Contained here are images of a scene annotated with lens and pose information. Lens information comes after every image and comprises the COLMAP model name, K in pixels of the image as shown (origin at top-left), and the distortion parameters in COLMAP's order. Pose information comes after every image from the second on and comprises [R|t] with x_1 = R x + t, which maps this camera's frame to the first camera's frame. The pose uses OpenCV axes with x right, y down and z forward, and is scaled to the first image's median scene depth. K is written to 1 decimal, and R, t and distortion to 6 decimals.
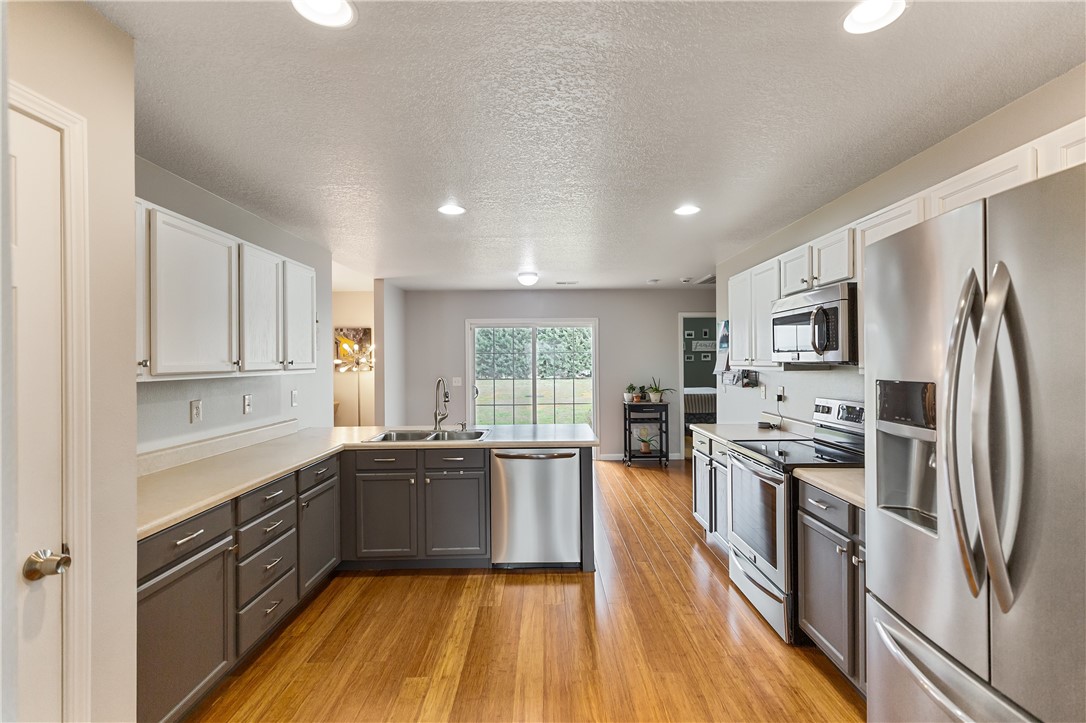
lens RADIAL K [[492.3, 0, 554.0], [0, 492.3, 359.7], [0, 0, 1]] dist [0.006646, -0.000088]
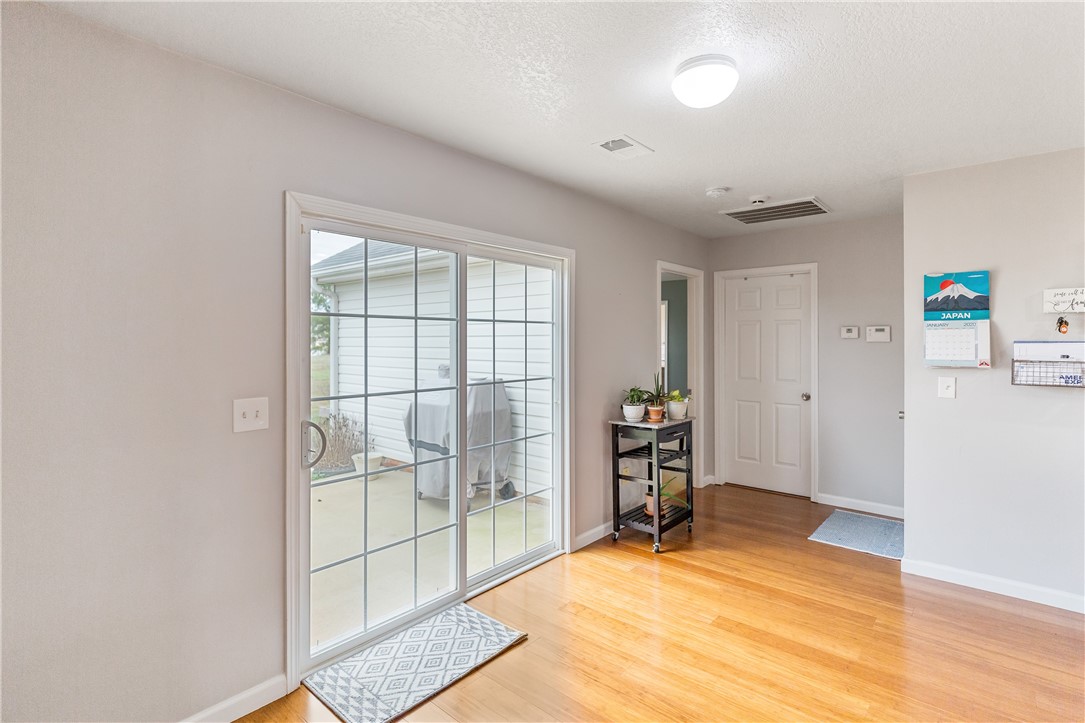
lens RADIAL K [[523.3, 0, 550.5], [0, 523.3, 337.5], [0, 0, 1]] dist [-0.000452, 0.000095]
pose [[0.658916, 0.012154, 0.752119, -0.355966], [-0.006150, 0.999923, -0.010771, 0.004868], [-0.752192, 0.002472, 0.658940, 0.804568]]
